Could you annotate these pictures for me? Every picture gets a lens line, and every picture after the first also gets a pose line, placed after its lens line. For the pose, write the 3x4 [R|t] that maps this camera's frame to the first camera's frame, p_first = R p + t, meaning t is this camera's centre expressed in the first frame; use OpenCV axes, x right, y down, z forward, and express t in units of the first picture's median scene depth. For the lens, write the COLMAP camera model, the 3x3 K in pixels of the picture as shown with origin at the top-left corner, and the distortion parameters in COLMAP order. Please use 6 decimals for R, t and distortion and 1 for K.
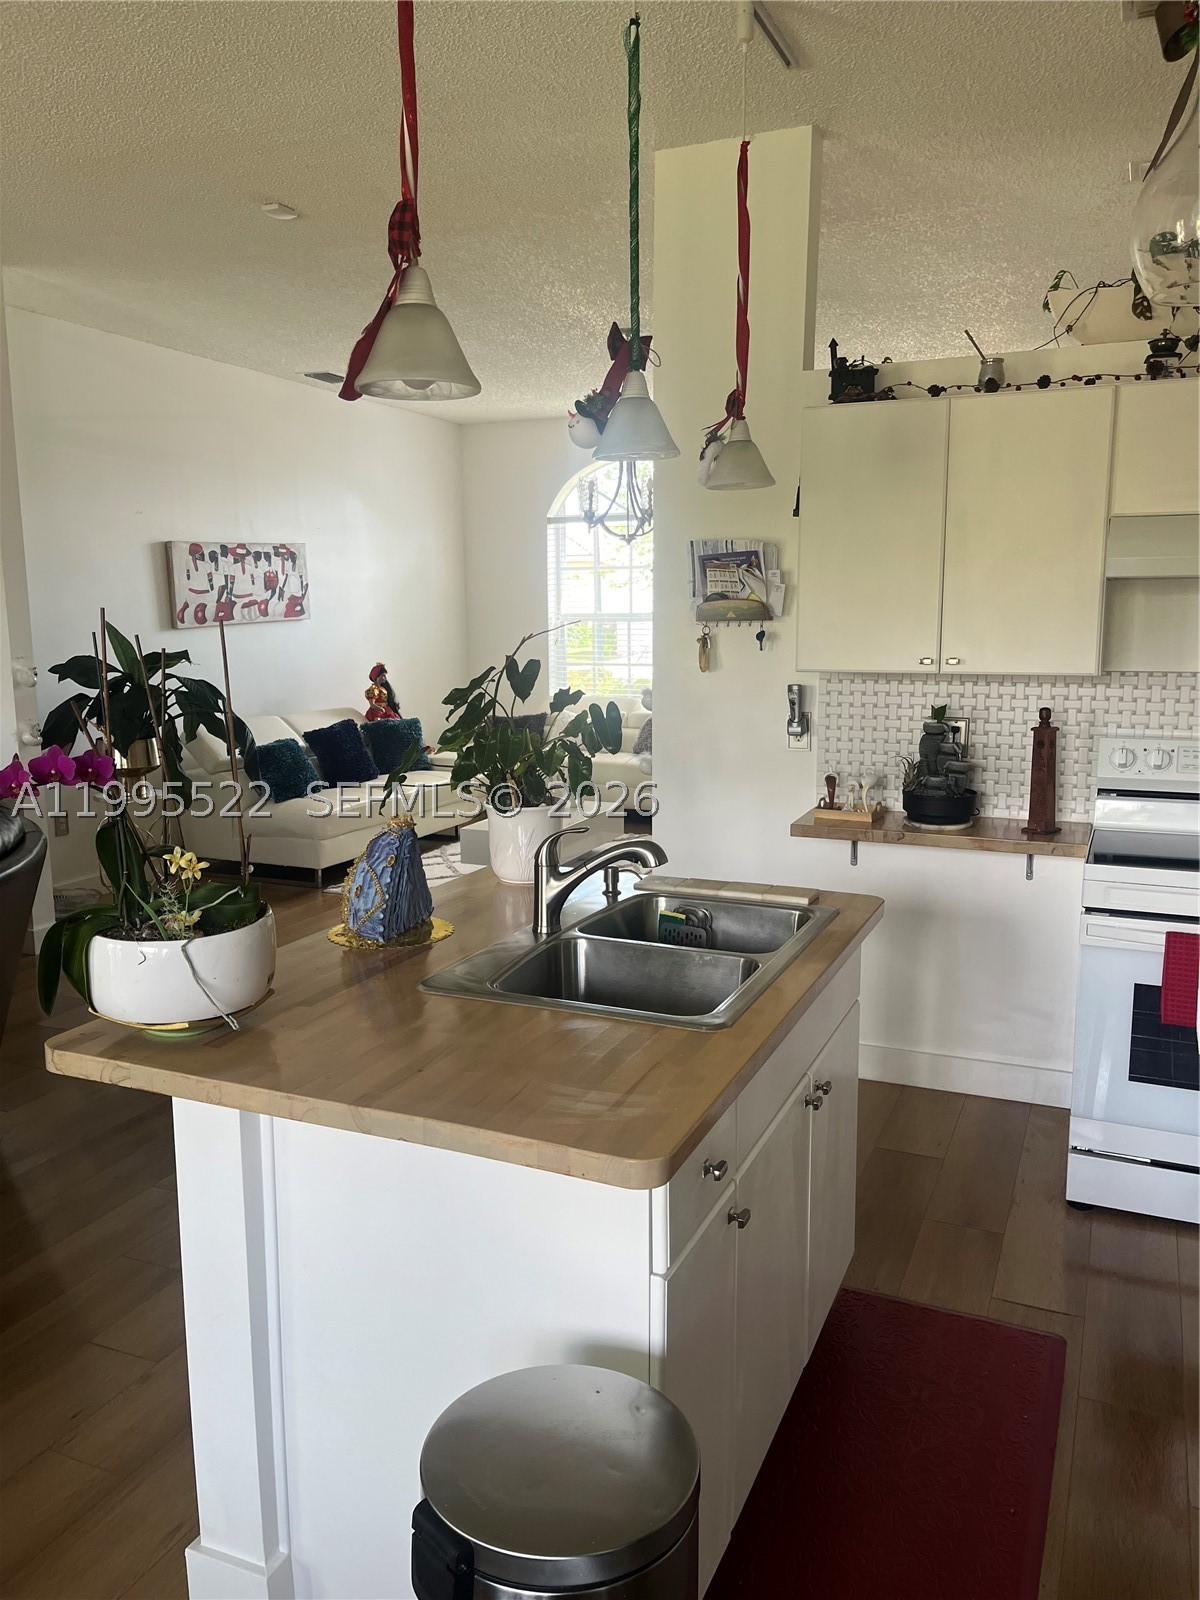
lens RADIAL K [[1201.8, 0, 602.2], [0, 1201.8, 796.1], [0, 0, 1]] dist [0.019888, -0.015576]
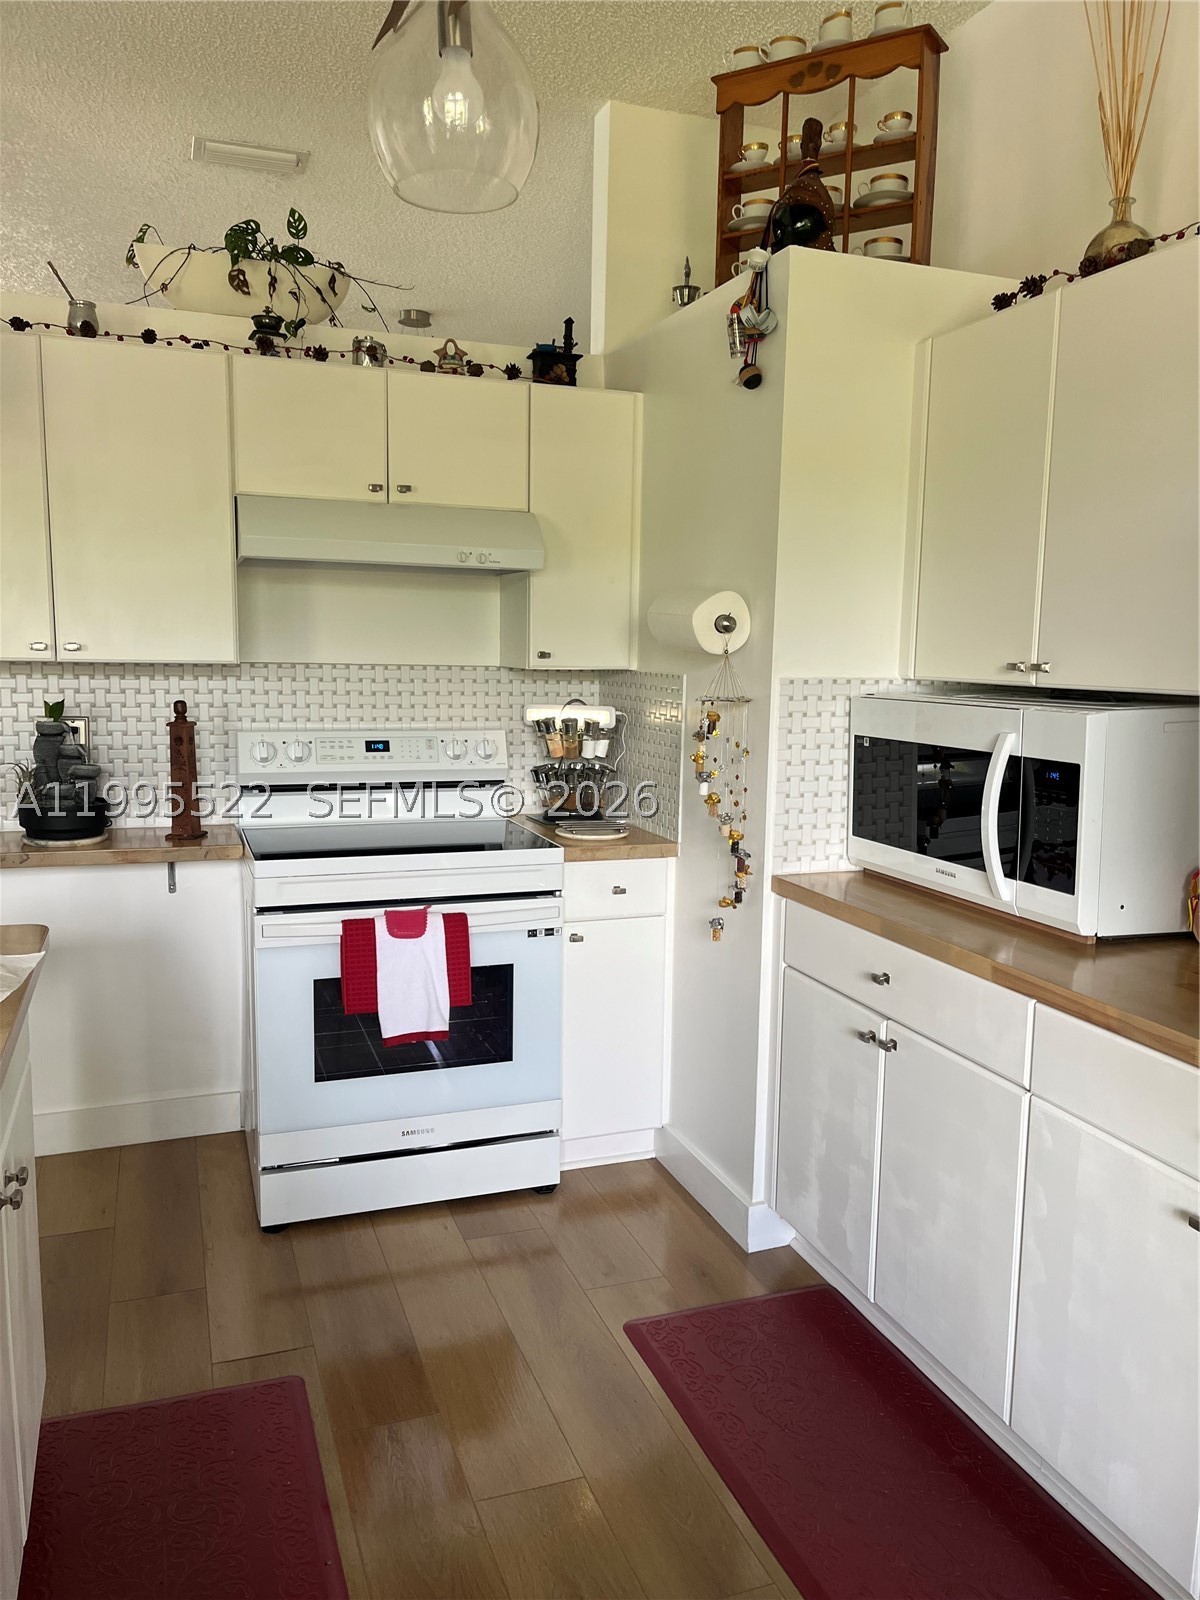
lens RADIAL K [[1201.8, 0, 605.7], [0, 1201.8, 815.5], [0, 0, 1]] dist [0.019888, -0.015576]
pose [[0.717486, -0.077541, 0.692243, -0.038182], [0.086467, 0.996013, 0.021947, 0.020981], [-0.691185, 0.044109, 0.721330, 0.124444]]
